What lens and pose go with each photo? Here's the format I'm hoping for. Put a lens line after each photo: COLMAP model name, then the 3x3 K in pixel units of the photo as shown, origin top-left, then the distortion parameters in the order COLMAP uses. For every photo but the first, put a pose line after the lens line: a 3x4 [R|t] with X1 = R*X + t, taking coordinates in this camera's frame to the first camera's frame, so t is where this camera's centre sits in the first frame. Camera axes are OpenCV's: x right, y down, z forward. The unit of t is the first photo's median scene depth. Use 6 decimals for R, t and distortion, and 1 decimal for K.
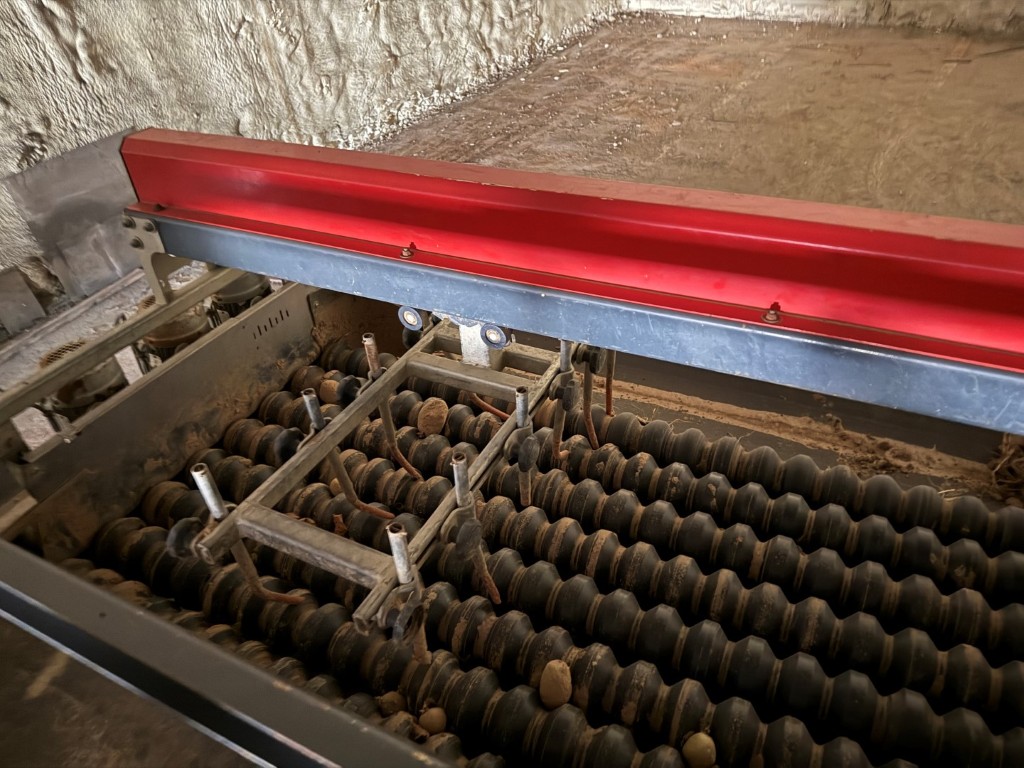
lens RADIAL K [[720.5, 0, 509.9], [0, 720.5, 420.7], [0, 0, 1]] dist [0.010966, -0.004117]
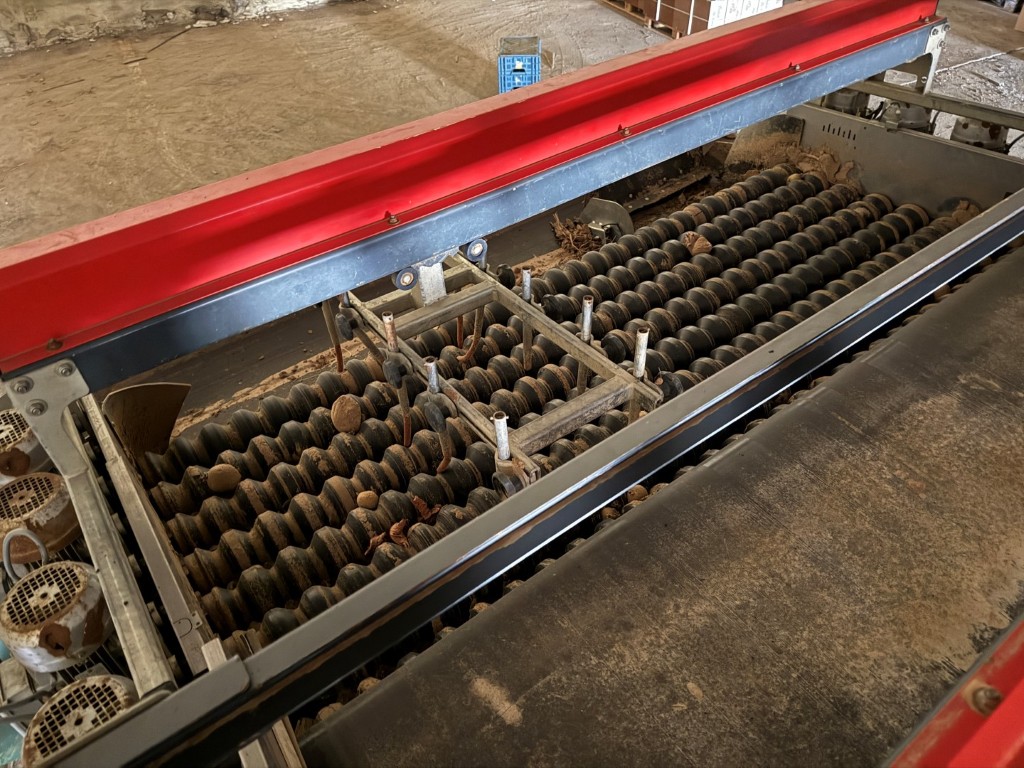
lens RADIAL K [[720.5, 0, 509.9], [0, 720.5, 420.7], [0, 0, 1]] dist [0.010966, -0.004117]
pose [[0.462446, -0.574239, 0.675568, -0.188248], [0.587173, 0.769256, 0.251939, -0.032116], [-0.664358, 0.280167, 0.692917, 0.036812]]
